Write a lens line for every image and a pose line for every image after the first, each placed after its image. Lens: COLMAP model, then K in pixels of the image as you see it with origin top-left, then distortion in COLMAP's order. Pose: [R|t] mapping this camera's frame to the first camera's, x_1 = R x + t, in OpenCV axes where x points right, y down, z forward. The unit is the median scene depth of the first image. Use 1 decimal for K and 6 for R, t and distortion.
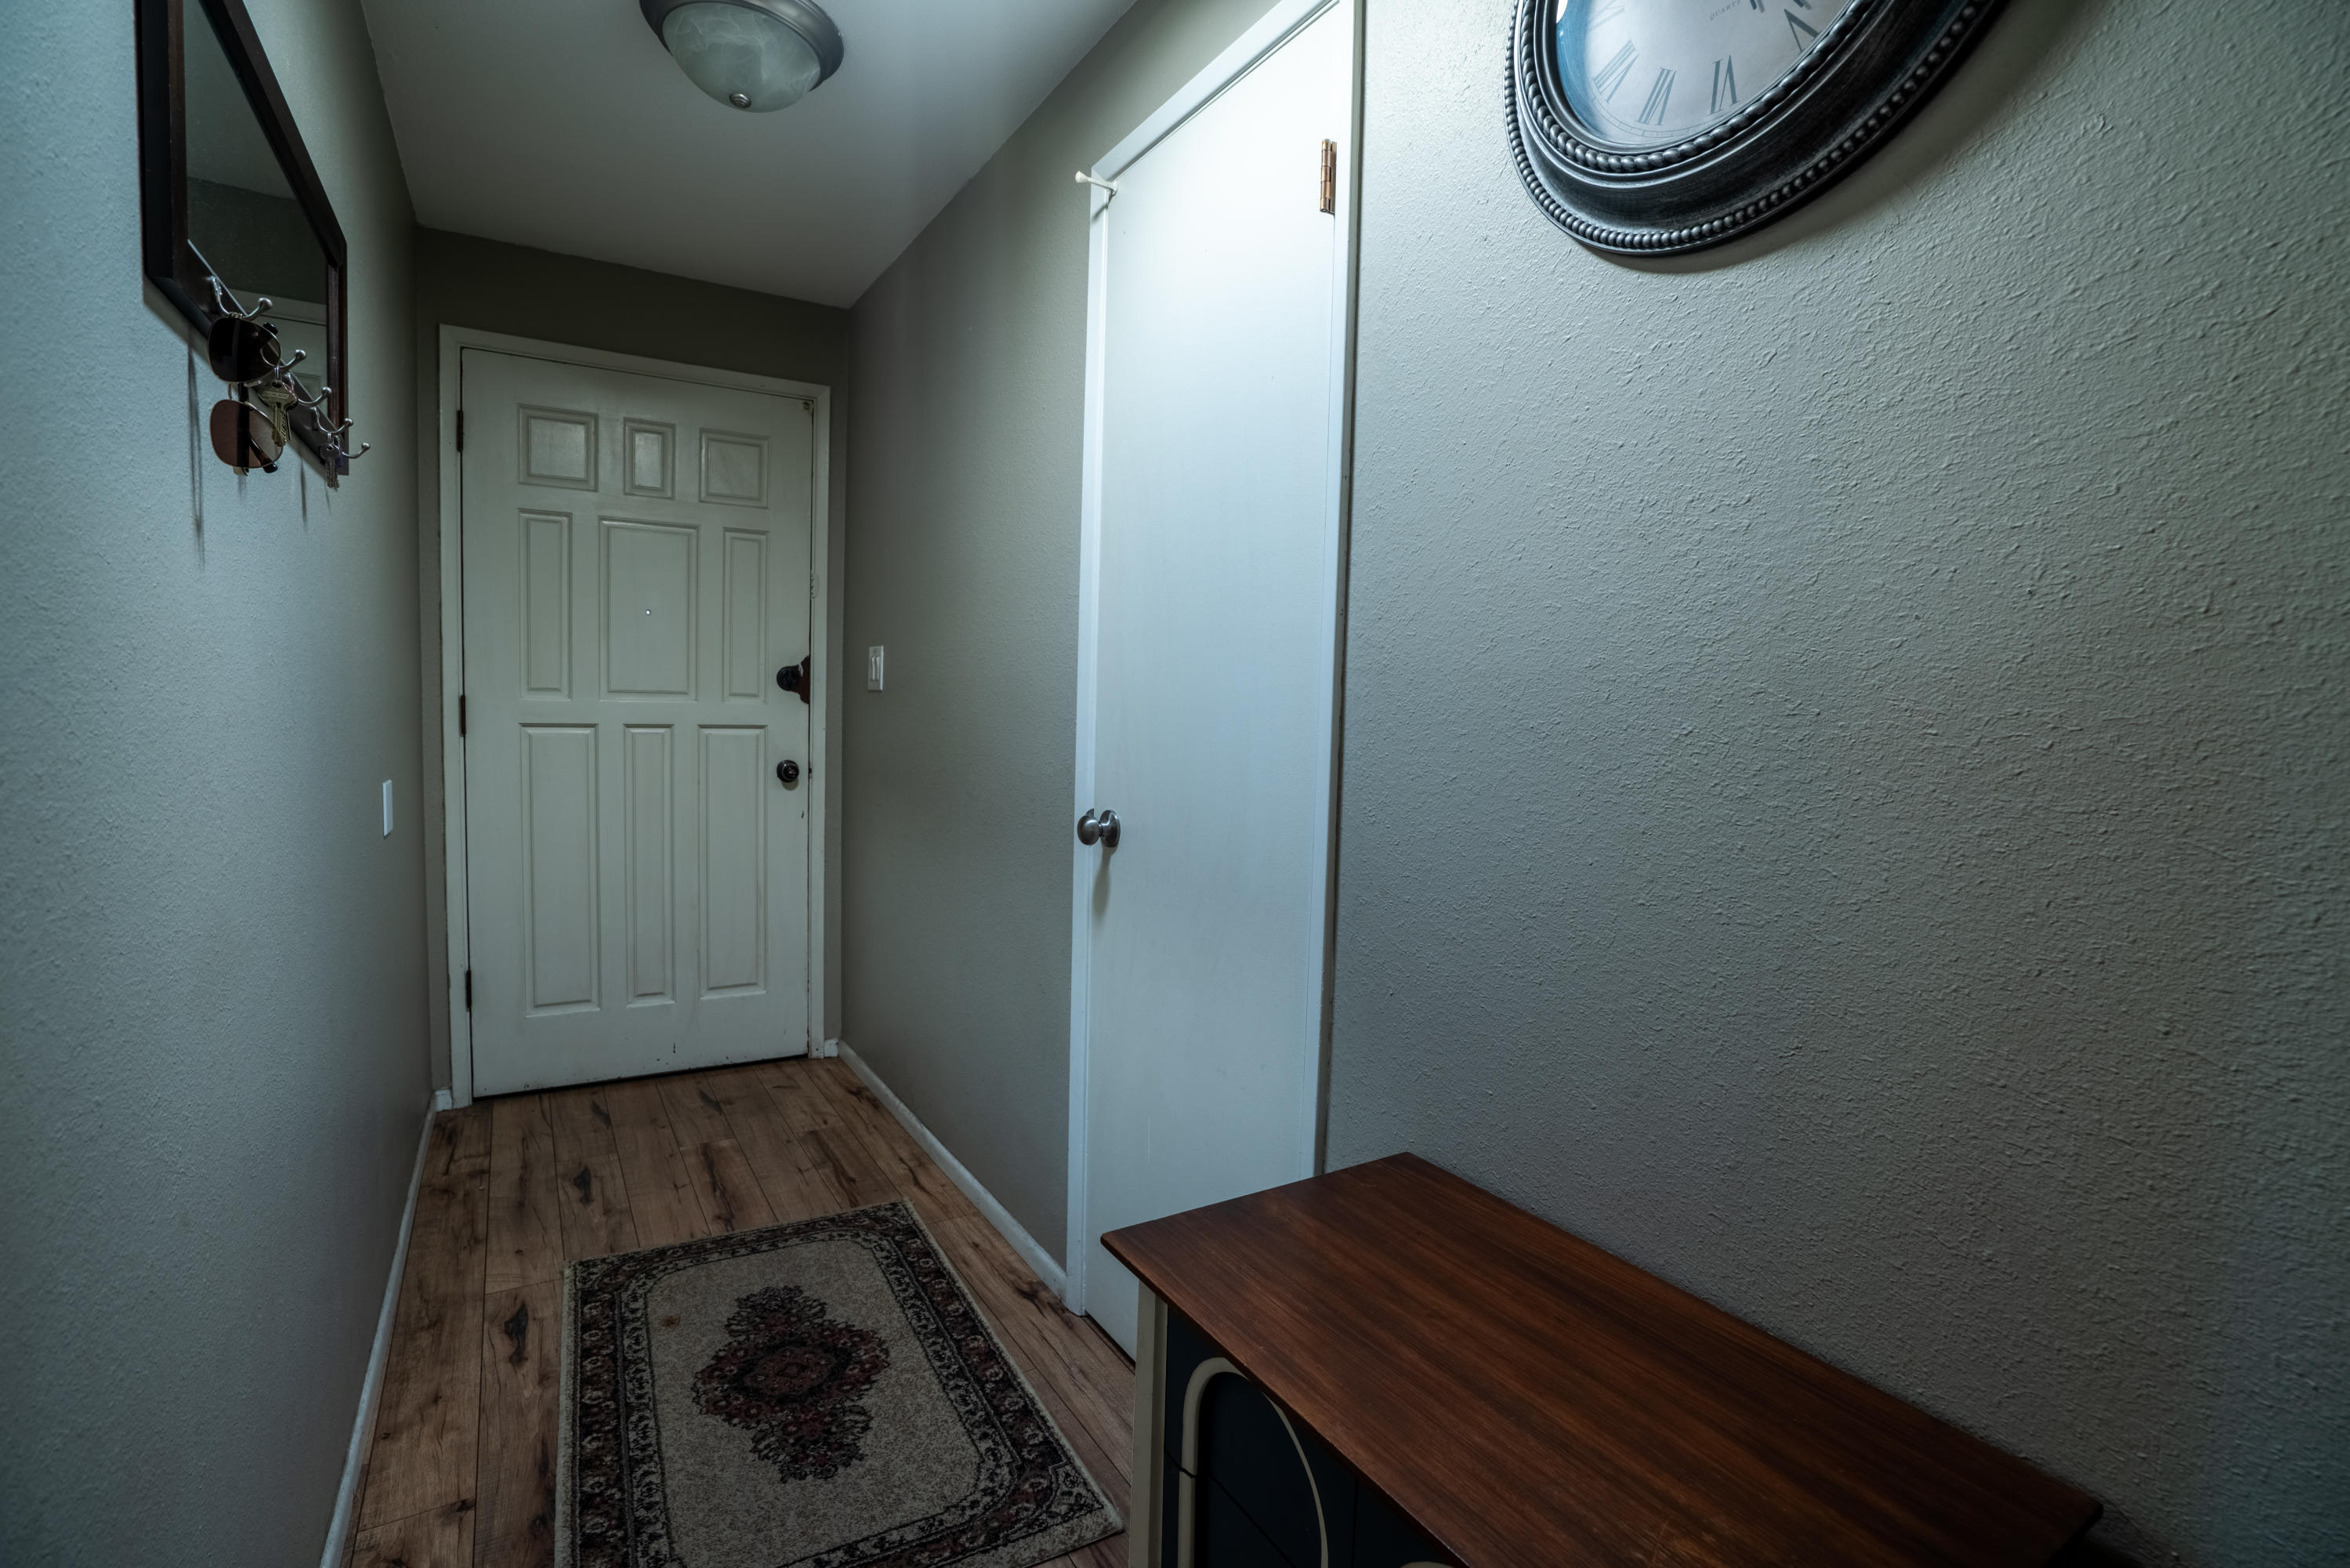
lens RADIAL K [[1088.5, 0, 1197.1], [0, 1088.5, 804.7], [0, 0, 1]] dist [-0.054962, 0.014608]
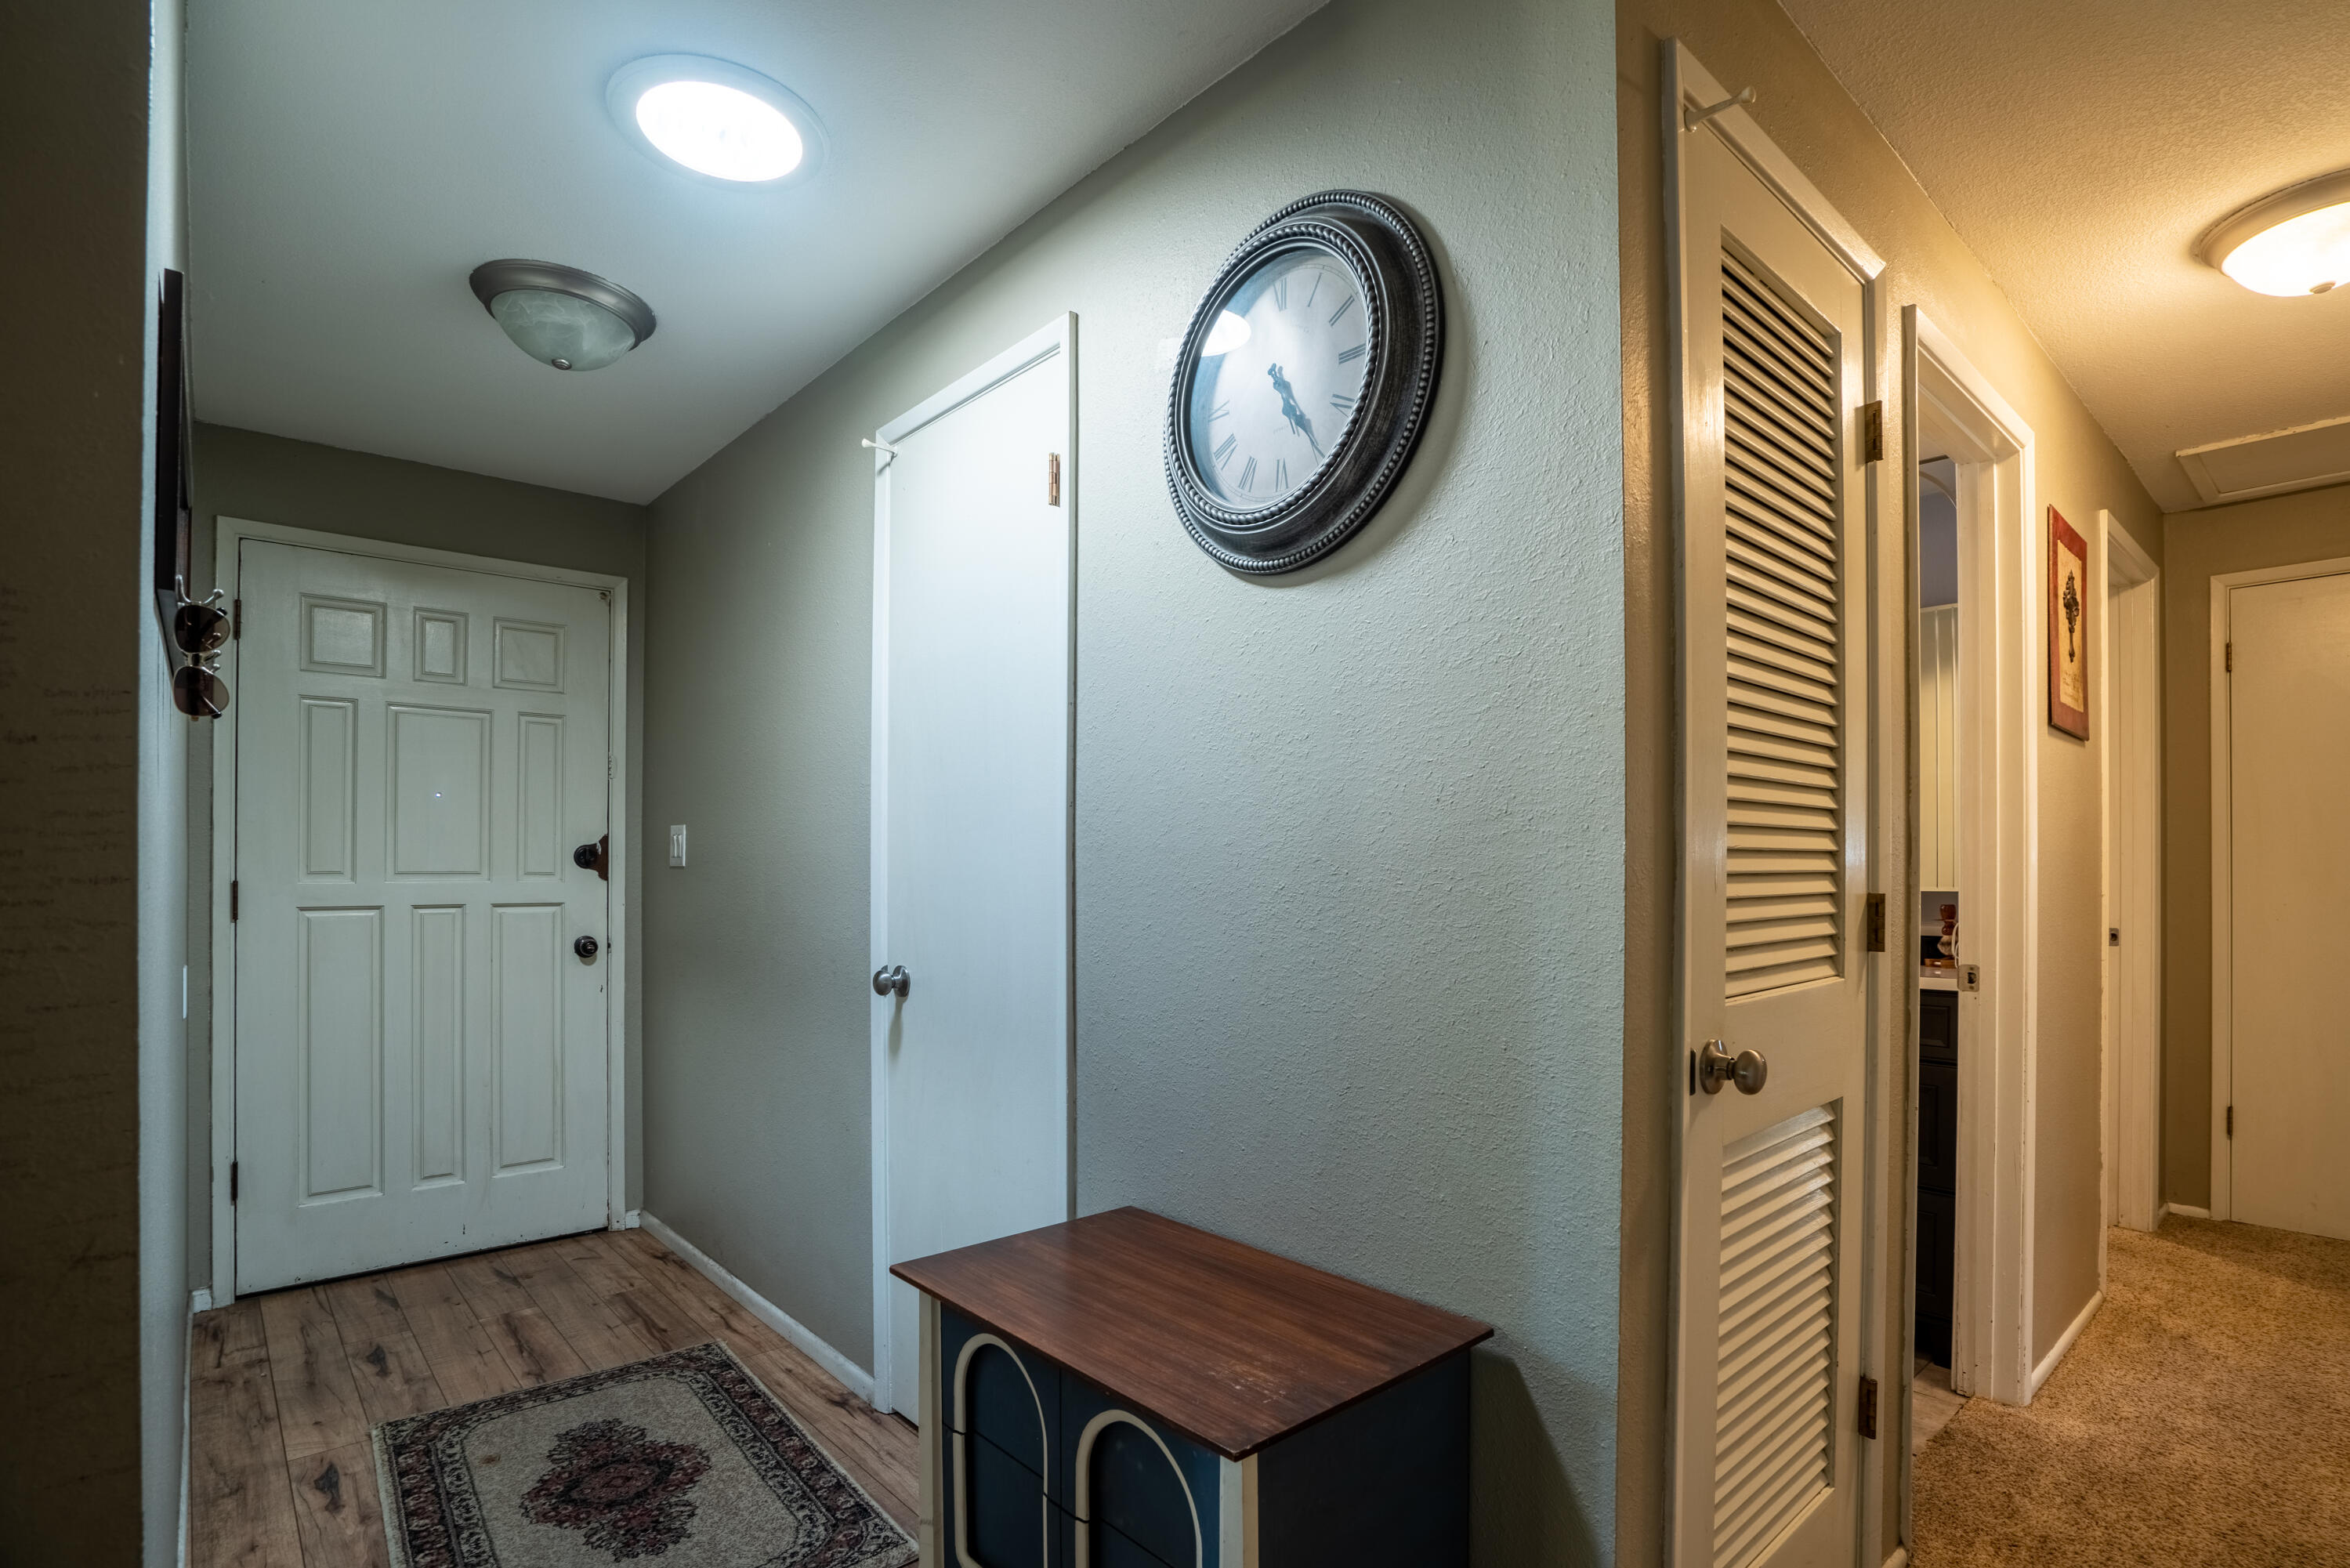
lens RADIAL K [[1088.5, 0, 1243.5], [0, 1088.5, 890.5], [0, 0, 1]] dist [-0.054962, 0.014608]
pose [[0.977489, -0.027535, 0.209180, 0.039798], [0.042292, 0.996896, -0.066405, 0.017809], [-0.206702, 0.073757, 0.975620, -0.231961]]
